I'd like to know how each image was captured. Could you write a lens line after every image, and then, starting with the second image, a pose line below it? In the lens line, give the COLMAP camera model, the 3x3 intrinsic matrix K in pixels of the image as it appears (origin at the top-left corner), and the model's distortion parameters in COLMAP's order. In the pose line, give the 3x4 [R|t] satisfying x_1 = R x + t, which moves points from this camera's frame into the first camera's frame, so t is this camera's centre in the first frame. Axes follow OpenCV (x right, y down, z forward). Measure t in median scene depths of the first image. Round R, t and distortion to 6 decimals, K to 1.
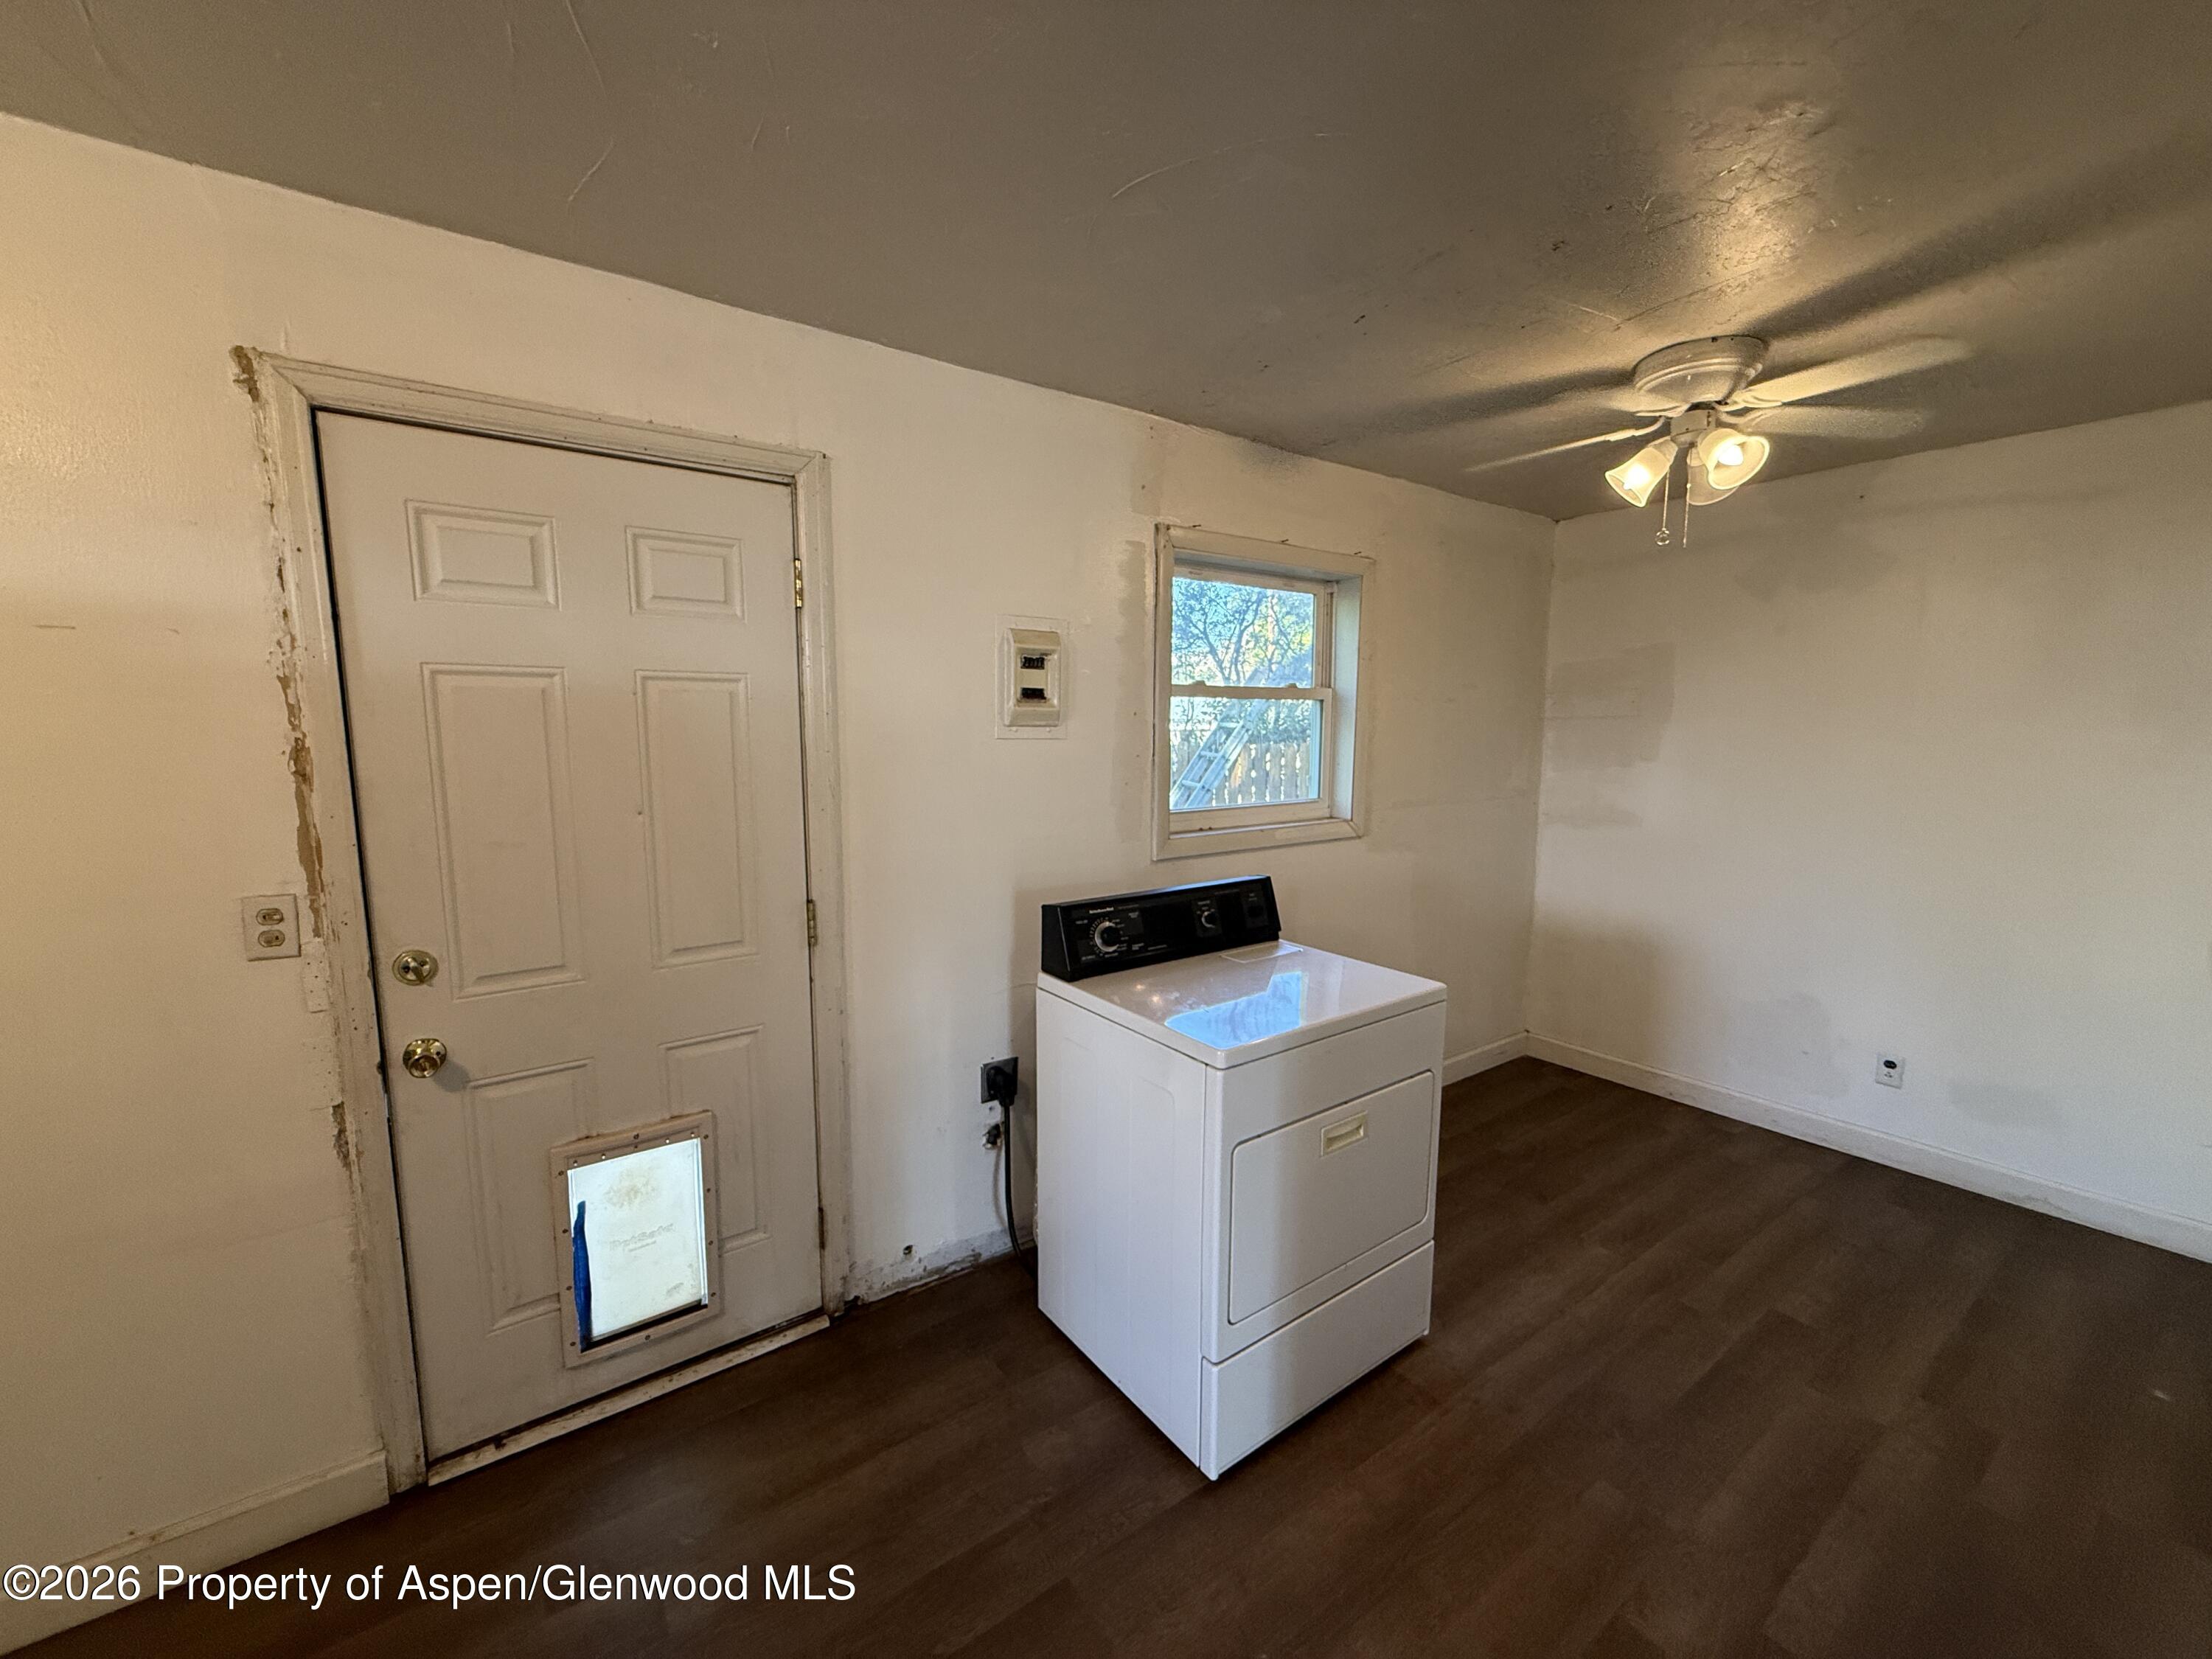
lens RADIAL K [[877.3, 0, 1101.7], [0, 877.3, 836.8], [0, 0, 1]] dist [-0.002575, 0.000400]
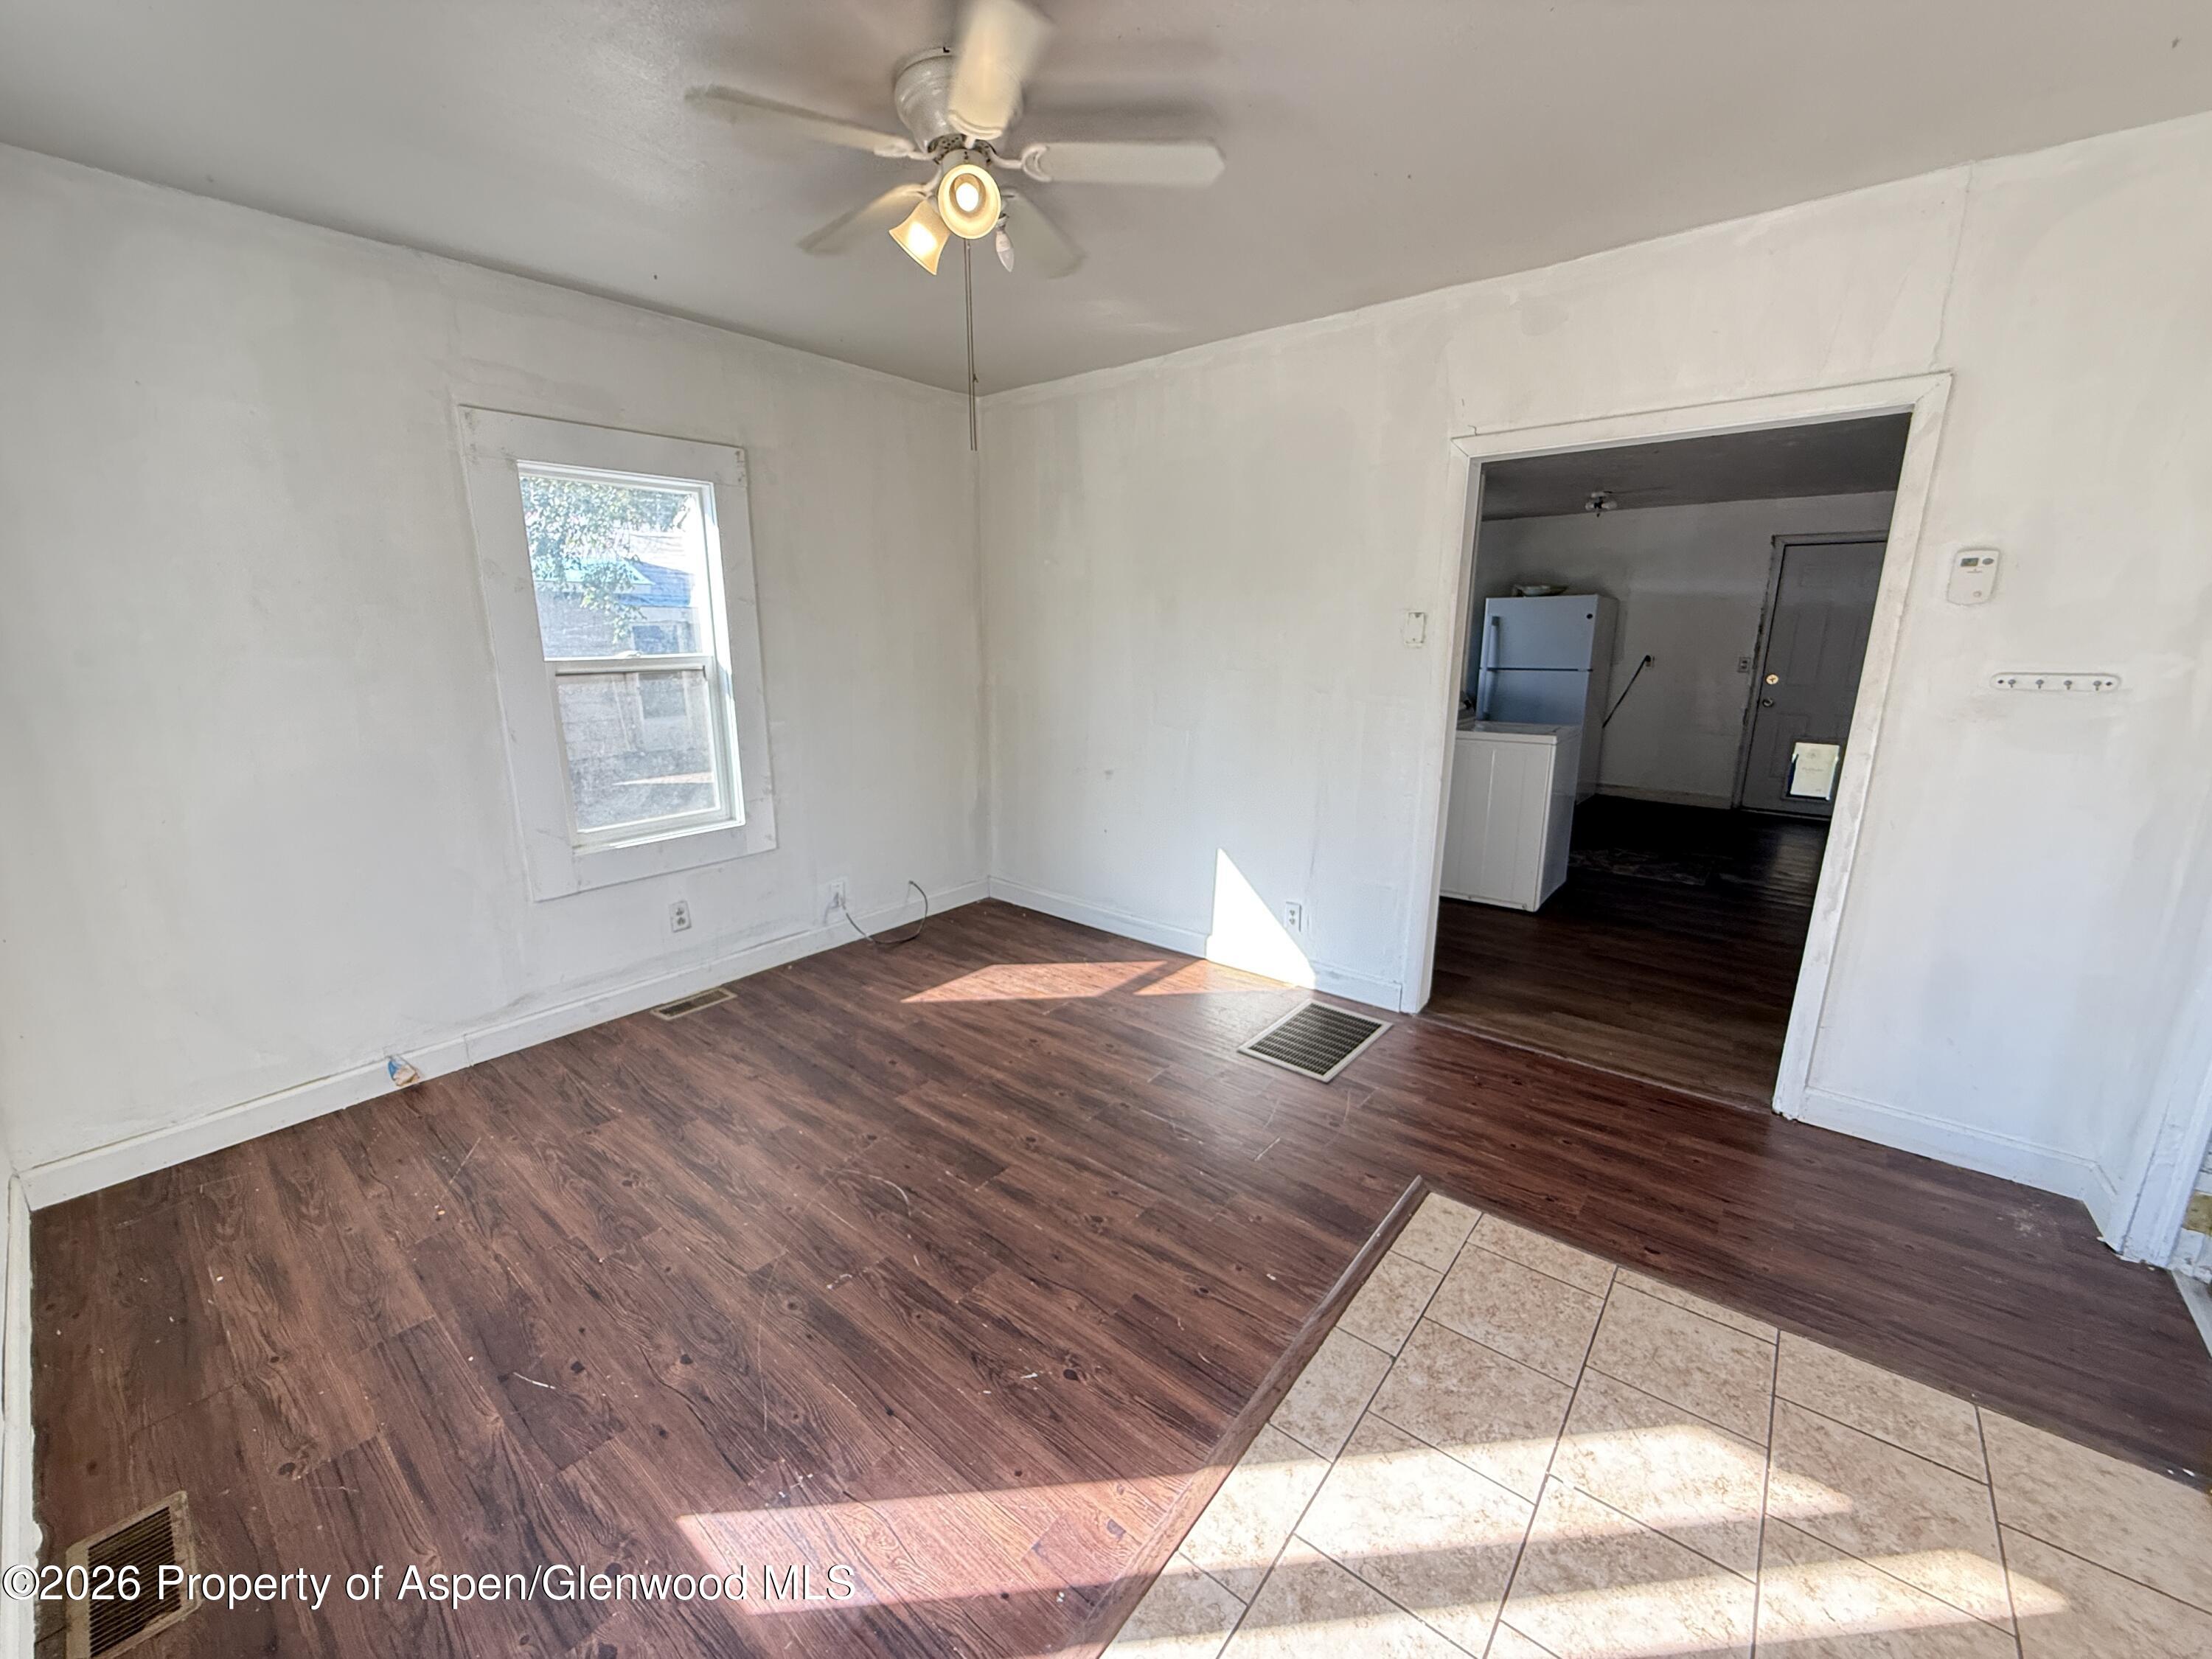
lens RADIAL K [[877.3, 0, 1094.5], [0, 877.3, 837.3], [0, 0, 1]] dist [-0.002575, 0.000400]
pose [[0.260345, 0.229396, -0.937869, 2.318384], [-0.120007, 0.971521, 0.204315, 0.396266], [0.958028, 0.059359, 0.280460, -3.033983]]
